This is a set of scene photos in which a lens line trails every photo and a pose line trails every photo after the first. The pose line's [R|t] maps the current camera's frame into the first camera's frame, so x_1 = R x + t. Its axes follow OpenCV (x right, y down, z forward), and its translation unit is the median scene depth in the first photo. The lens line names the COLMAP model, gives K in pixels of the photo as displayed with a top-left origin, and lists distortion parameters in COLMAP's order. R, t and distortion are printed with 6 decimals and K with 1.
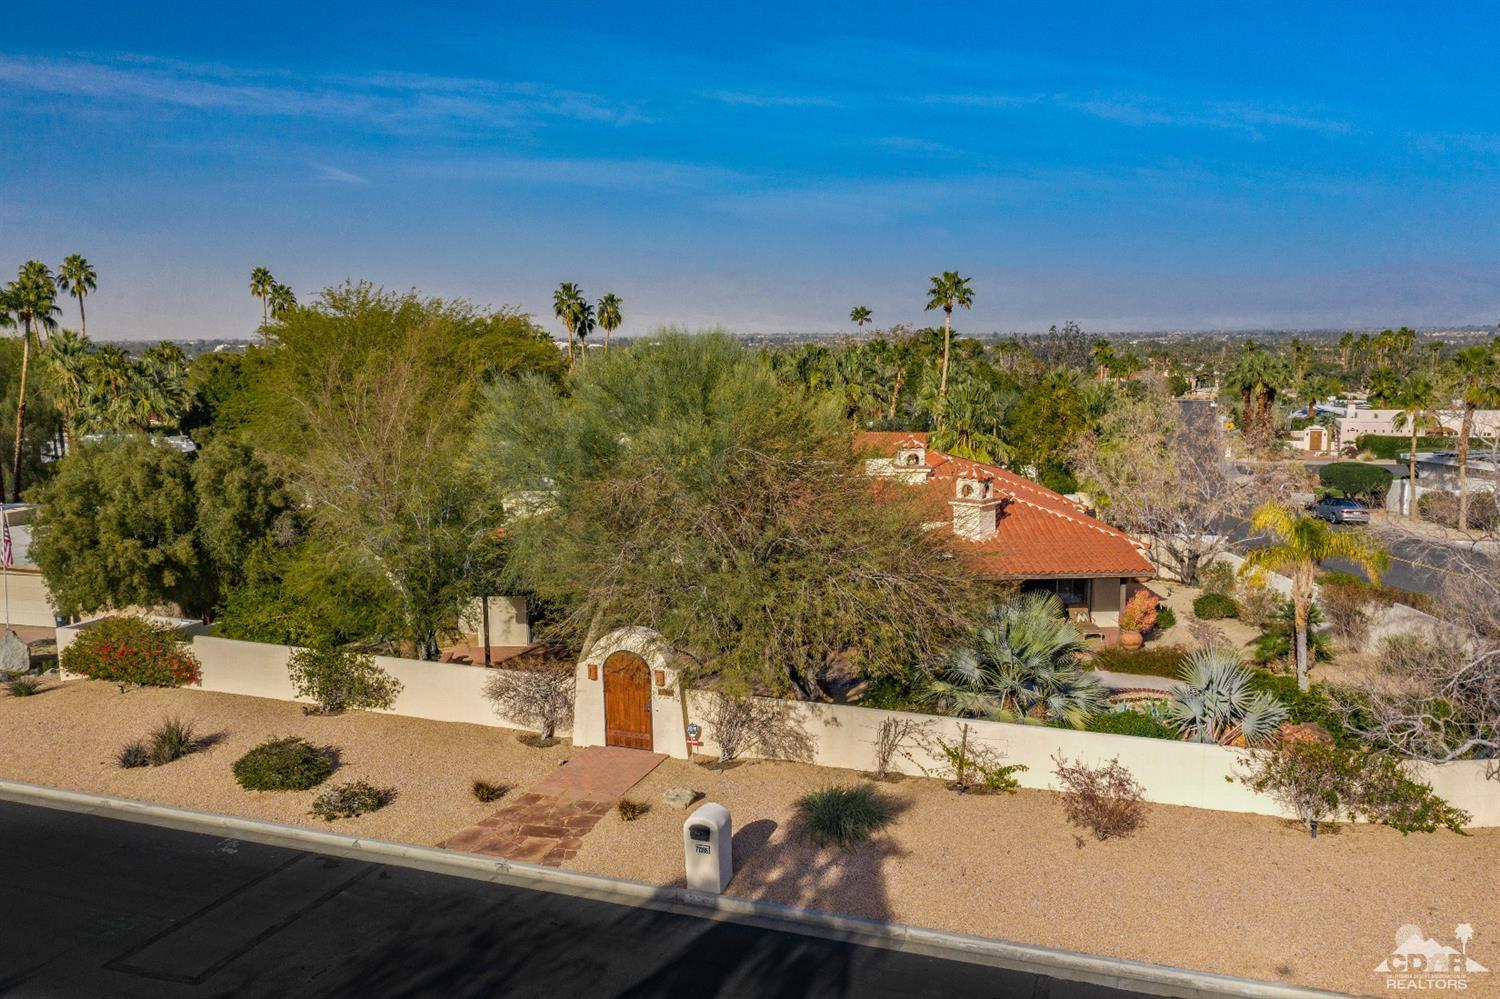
lens RADIAL K [[1178.9, 0, 750.0], [0, 1178.9, 499.5], [0, 0, 1]] dist [-0.014539, -0.002816]
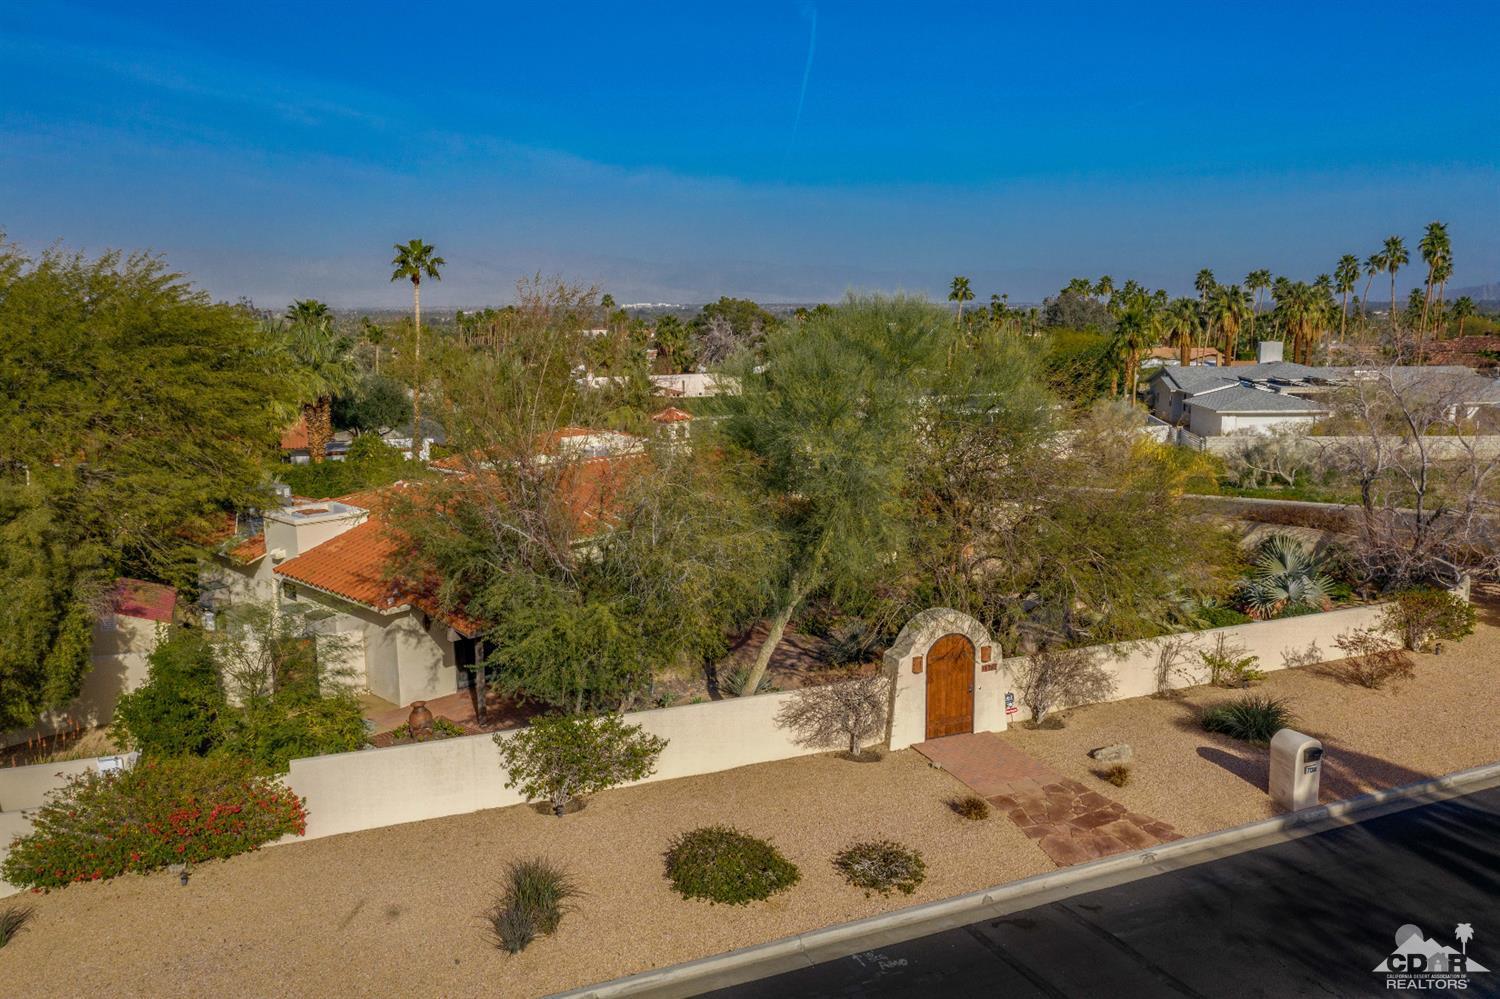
lens RADIAL K [[1174.1, 0, 750.0], [0, 1174.1, 499.5], [0, 0, 1]] dist [-0.011911, -0.001278]
pose [[0.721153, -0.107074, 0.684452, -0.753304], [0.094296, 0.993960, 0.056140, -0.040730], [-0.686329, 0.024056, 0.726894, 0.376402]]
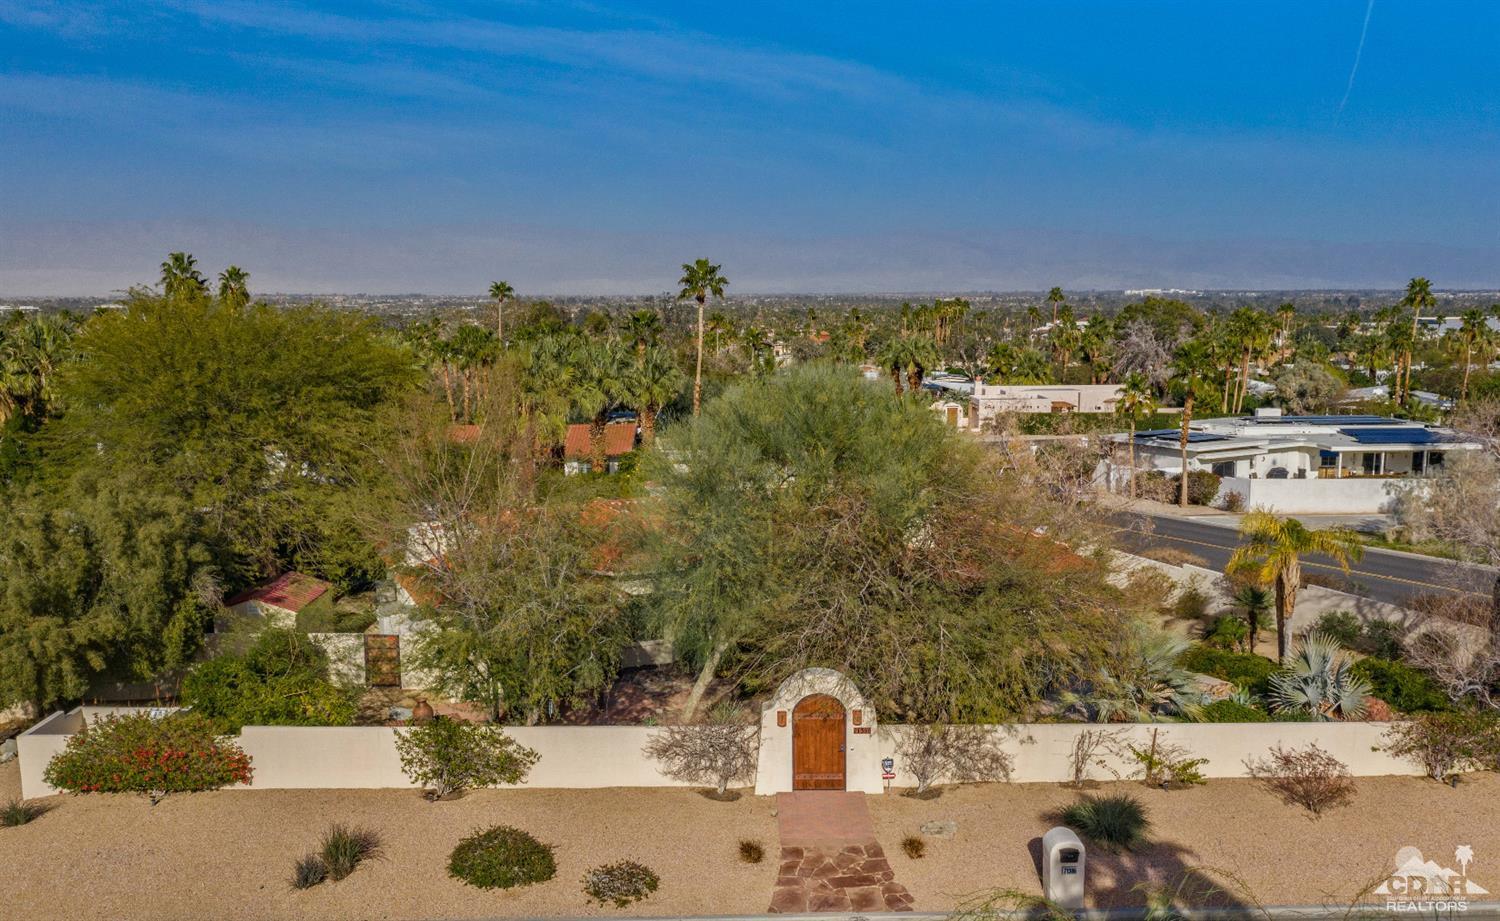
lens RADIAL K [[1300.5, 0, 737.7], [0, 1300.5, 526.1], [0, 0, 1]] dist [-0.013120, 0.001703]
pose [[0.932031, -0.056406, 0.357961, -0.491087], [0.043640, 0.998093, 0.043649, -0.056773], [-0.359740, -0.025061, 0.932716, 0.002008]]
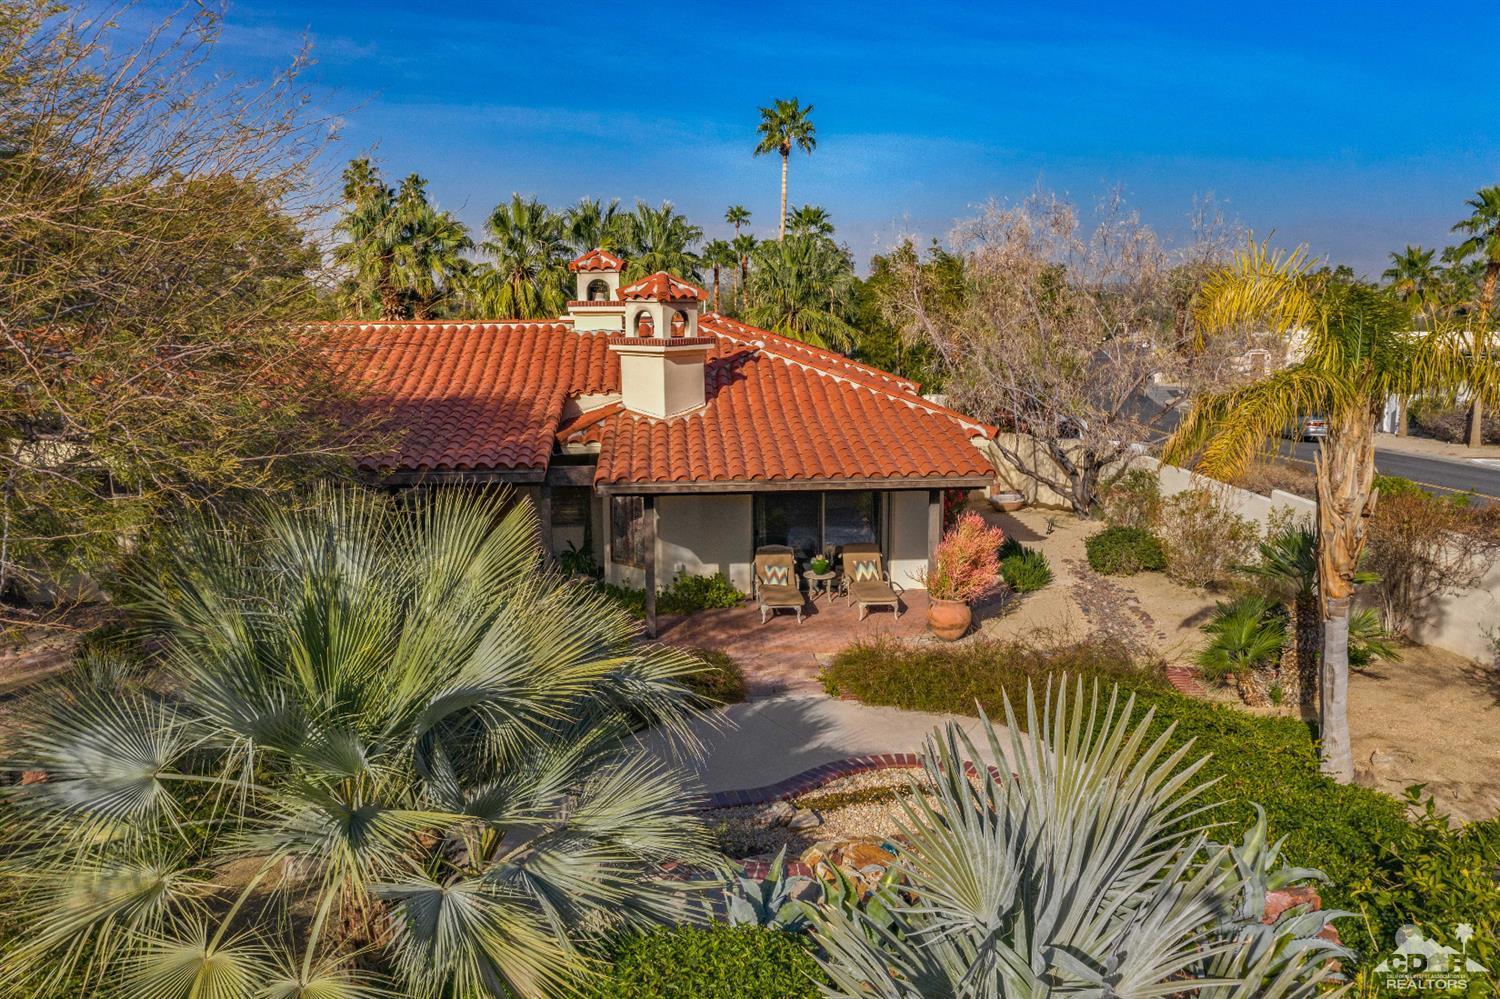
lens RADIAL K [[1181.1, 0, 744.7], [0, 1181.1, 503.1], [0, 0, 1]] dist [-0.027969, 0.013036]
pose [[0.998847, -0.001458, 0.047985, 0.273722], [-0.000648, 0.999038, 0.043845, 0.064321], [-0.048003, -0.043825, 0.997885, 0.657596]]
